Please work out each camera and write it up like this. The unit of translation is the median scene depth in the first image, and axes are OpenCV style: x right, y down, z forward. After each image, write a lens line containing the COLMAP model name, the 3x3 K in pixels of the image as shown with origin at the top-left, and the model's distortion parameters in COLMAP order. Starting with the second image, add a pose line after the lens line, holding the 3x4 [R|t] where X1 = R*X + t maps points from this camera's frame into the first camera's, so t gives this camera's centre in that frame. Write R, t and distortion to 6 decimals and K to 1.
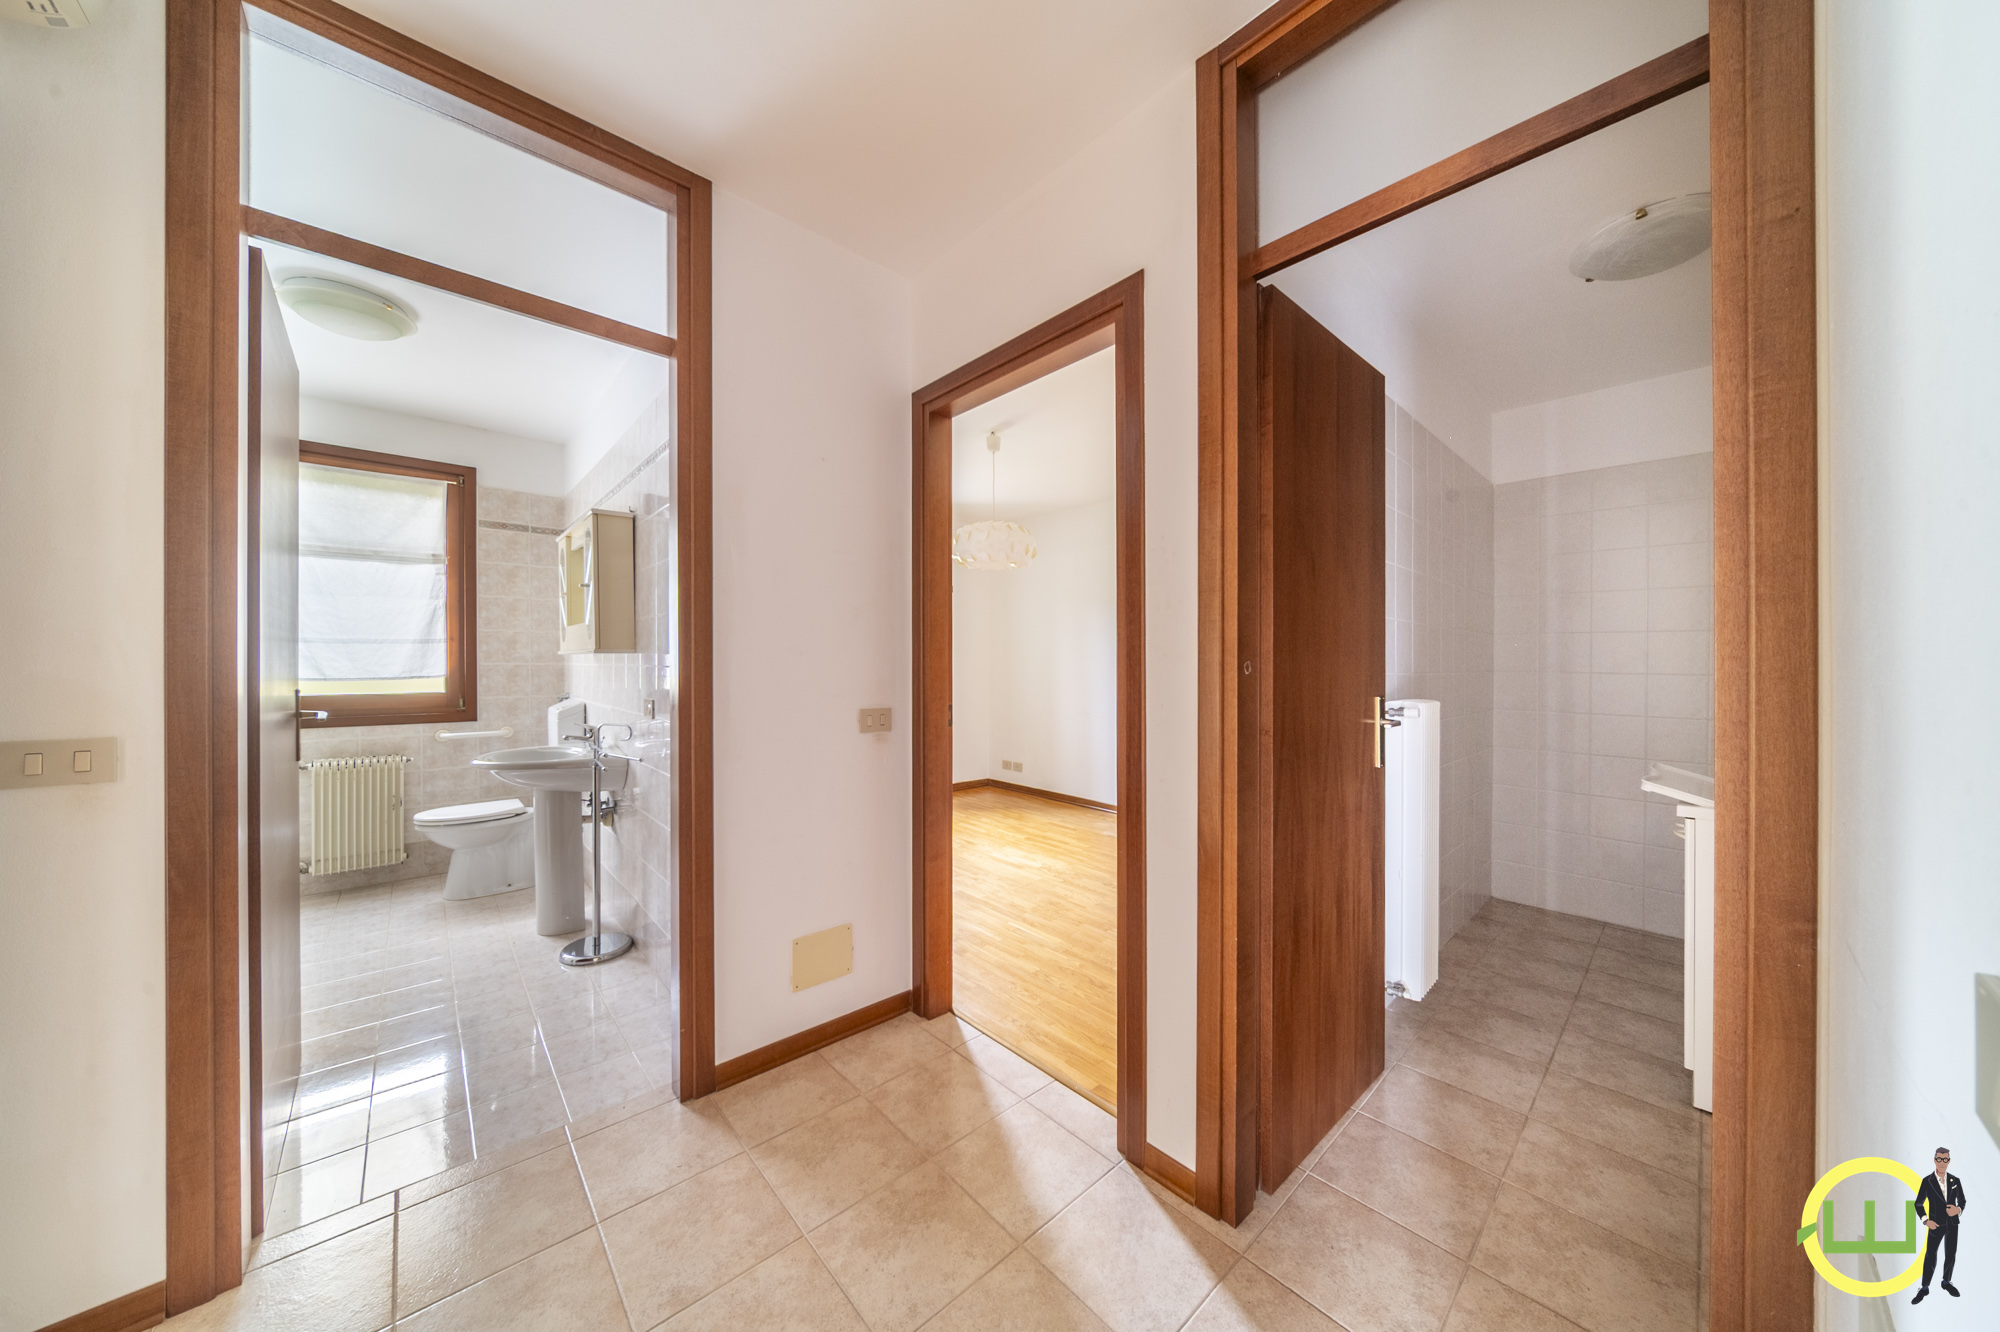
lens RADIAL K [[612.5, 0, 987.4], [0, 612.5, 663.1], [0, 0, 1]] dist [-0.016112, -0.000011]
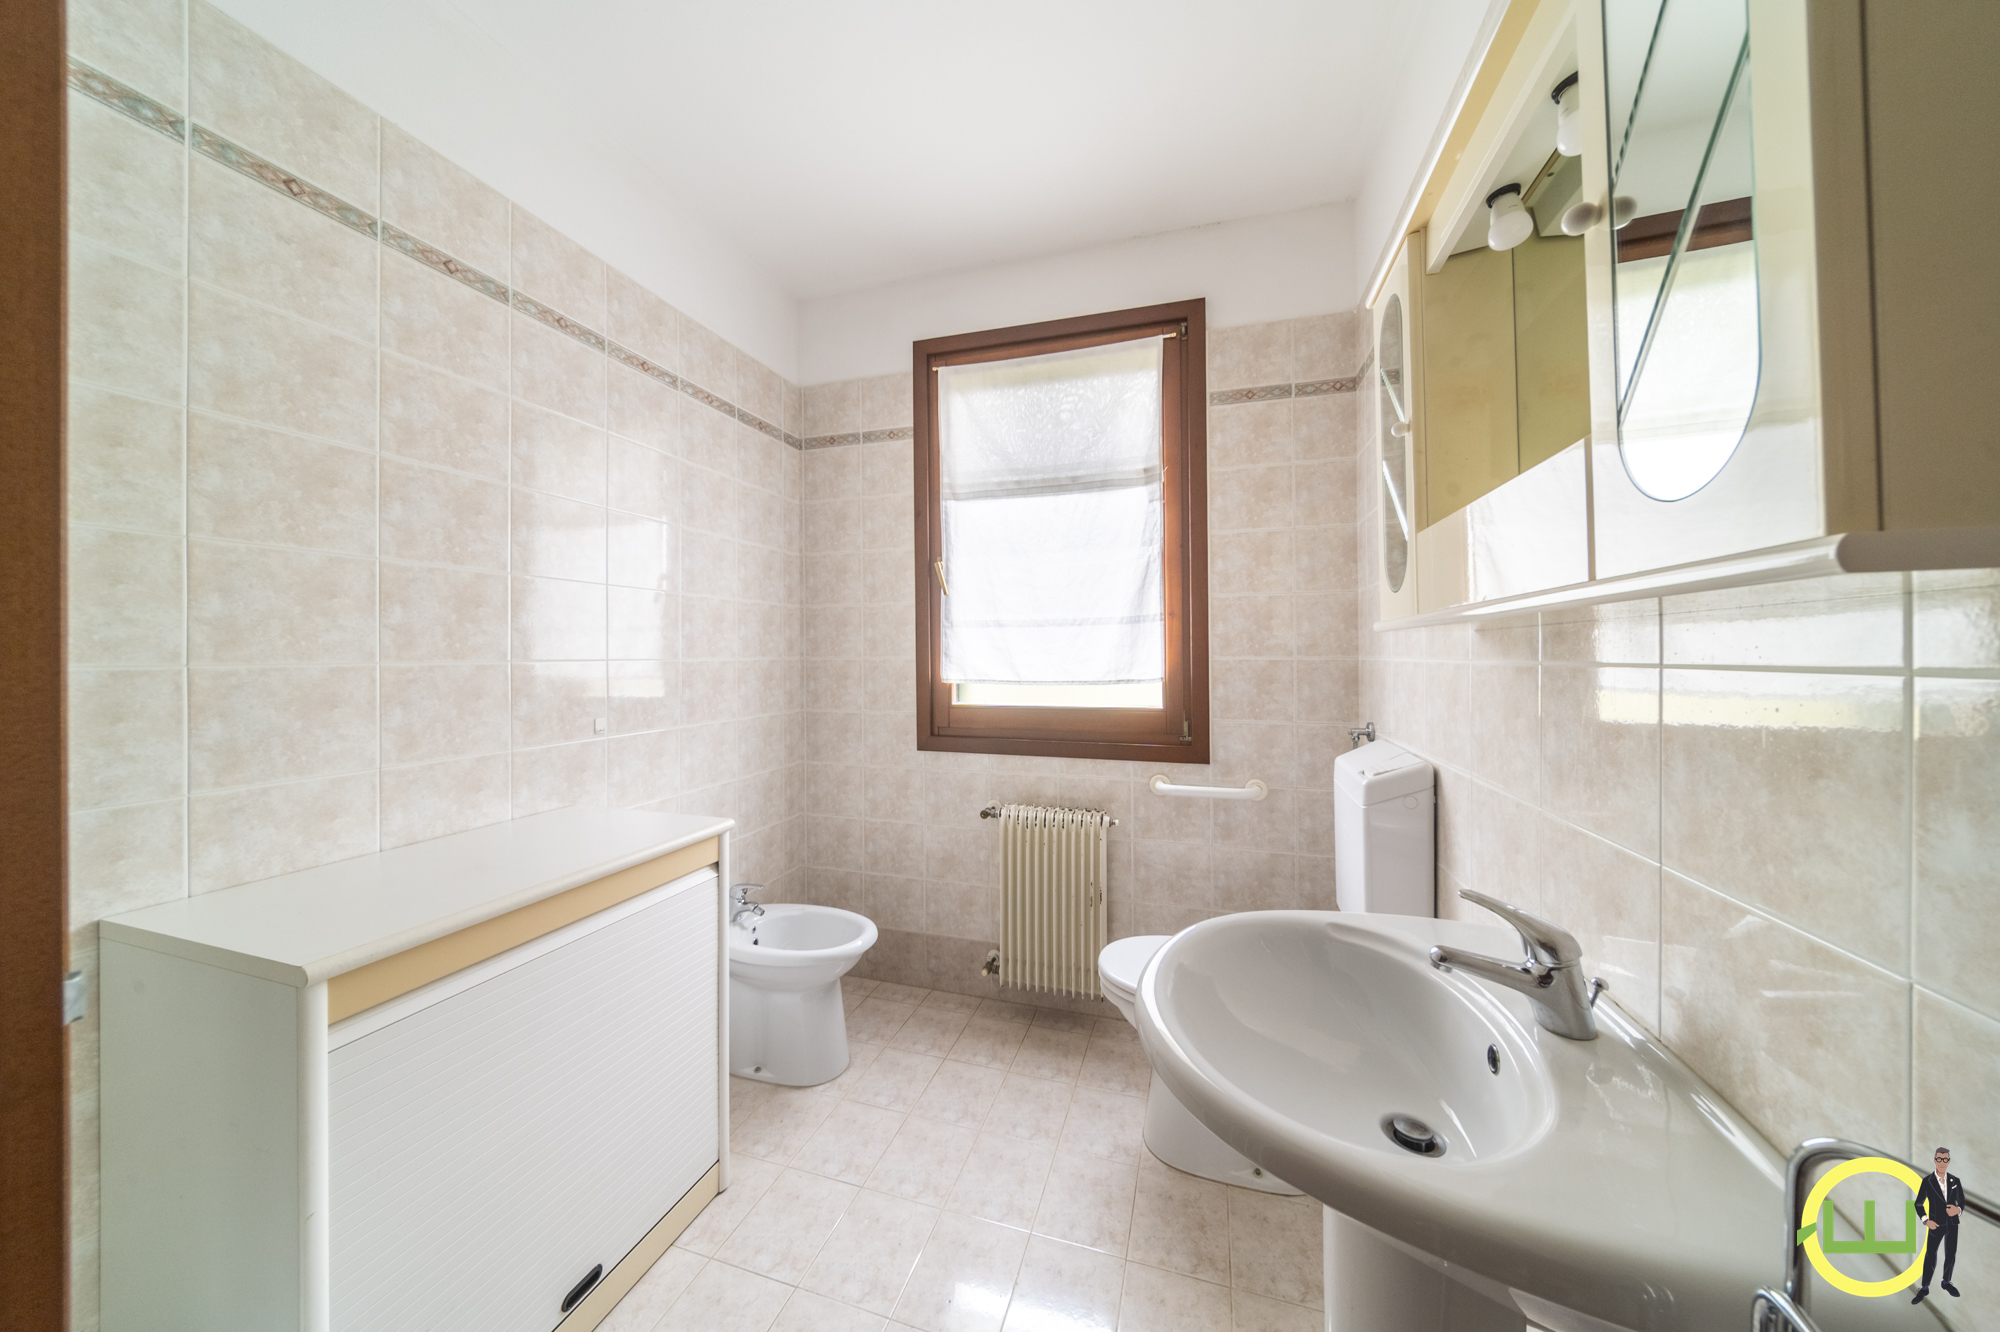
lens RADIAL K [[679.0, 0, 992.5], [0, 679.0, 653.7], [0, 0, 1]] dist [-0.003686, -0.000099]
pose [[0.497116, -0.003981, -0.867675, -0.426261], [0.002146, 0.999992, -0.003358, -0.001781], [0.867681, -0.000193, 0.497121, 0.547827]]
